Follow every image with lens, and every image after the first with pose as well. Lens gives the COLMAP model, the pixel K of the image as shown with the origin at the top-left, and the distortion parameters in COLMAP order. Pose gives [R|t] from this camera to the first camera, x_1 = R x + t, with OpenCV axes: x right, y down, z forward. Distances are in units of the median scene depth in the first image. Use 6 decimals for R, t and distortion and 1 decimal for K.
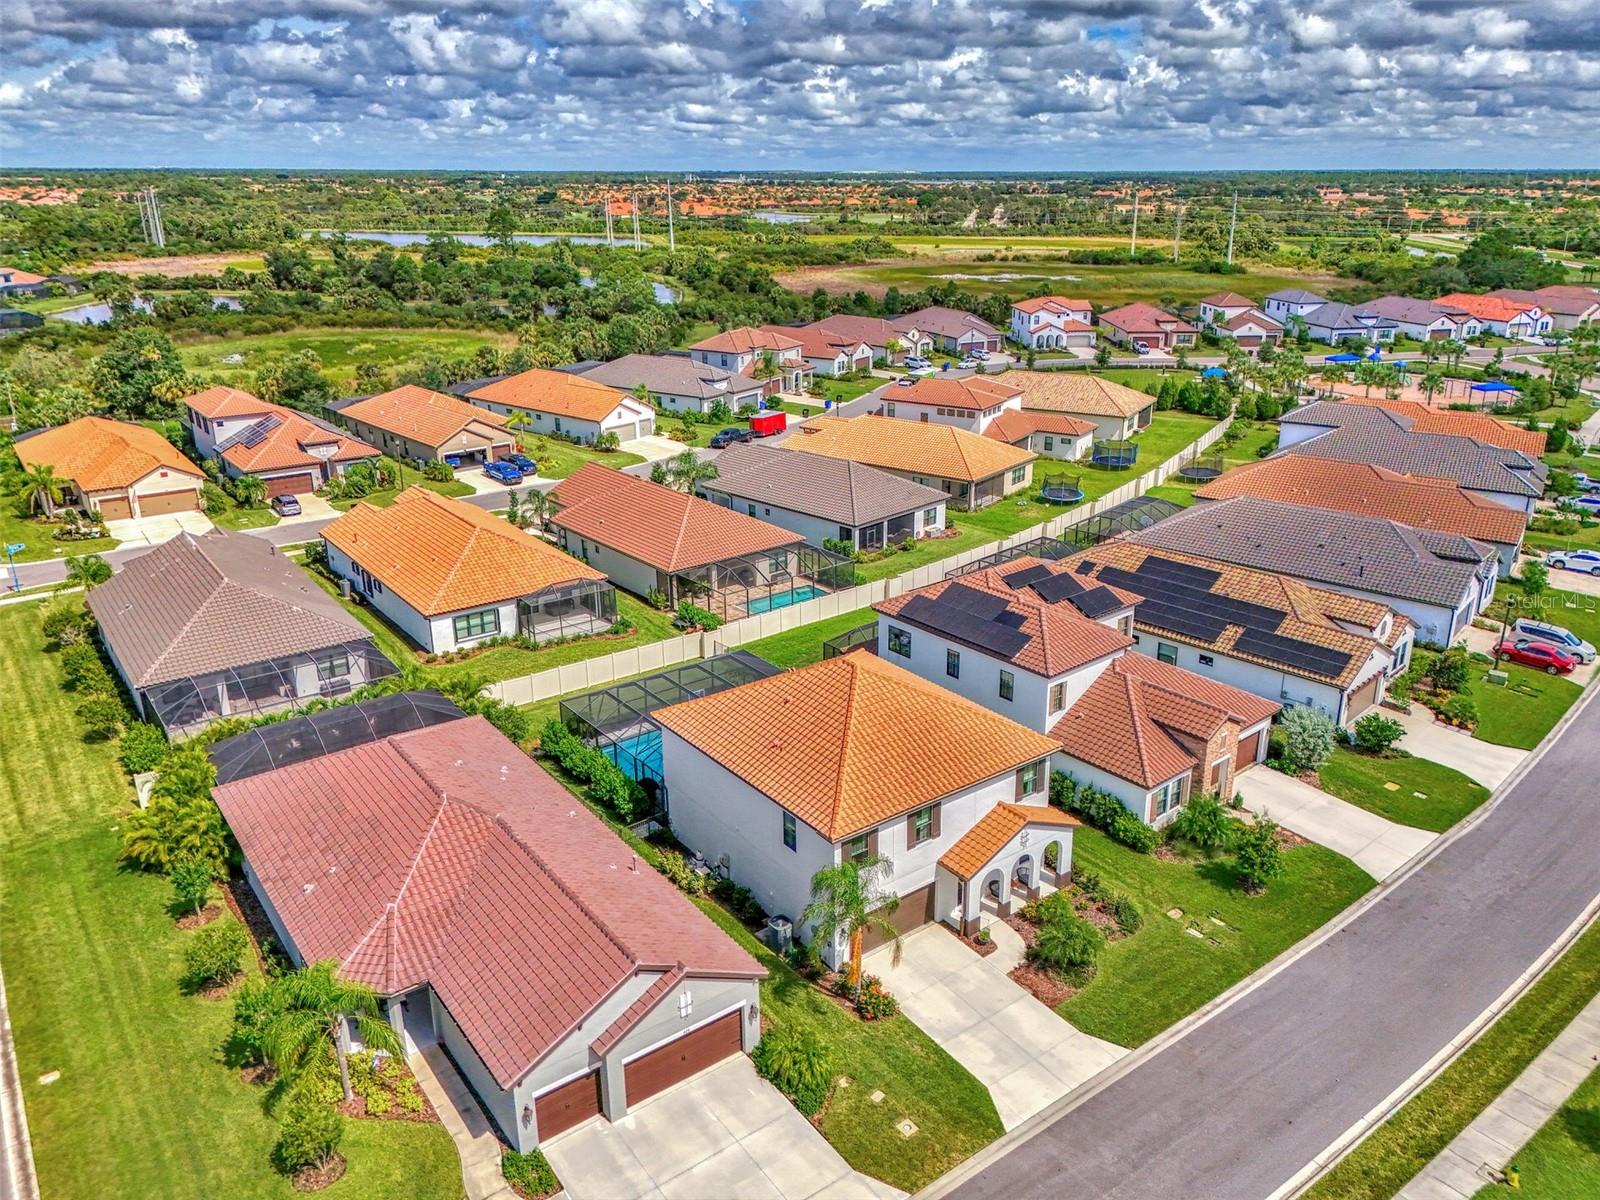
lens RADIAL K [[1184.5, 0, 800.7], [0, 1184.5, 578.2], [0, 0, 1]] dist [0.080238, -0.097574]
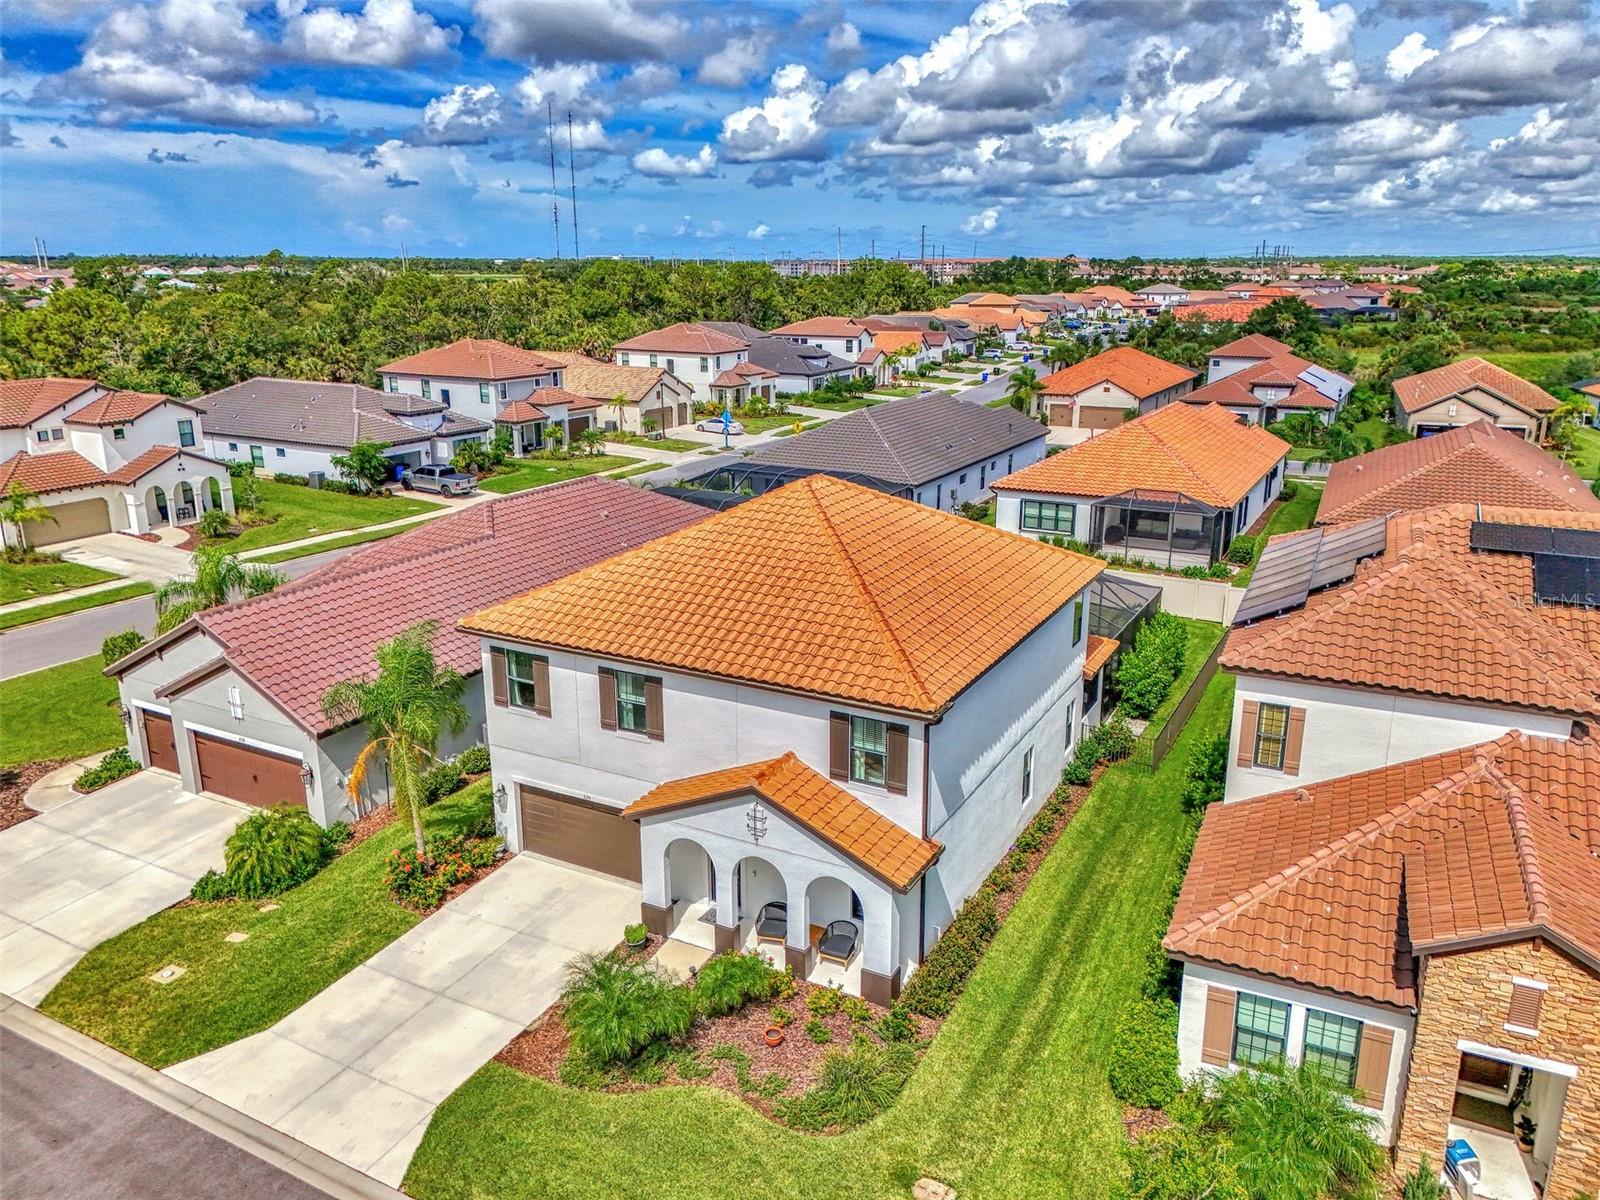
lens RADIAL K [[1158.4, 0, 765.4], [0, 1158.4, 606.2], [0, 0, 1]] dist [0.084909, -0.088613]
pose [[0.414748, 0.268288, -0.869486, 0.287021], [-0.298331, 0.942822, 0.148612, 0.027087], [0.859641, 0.197758, 0.471072, 0.363138]]
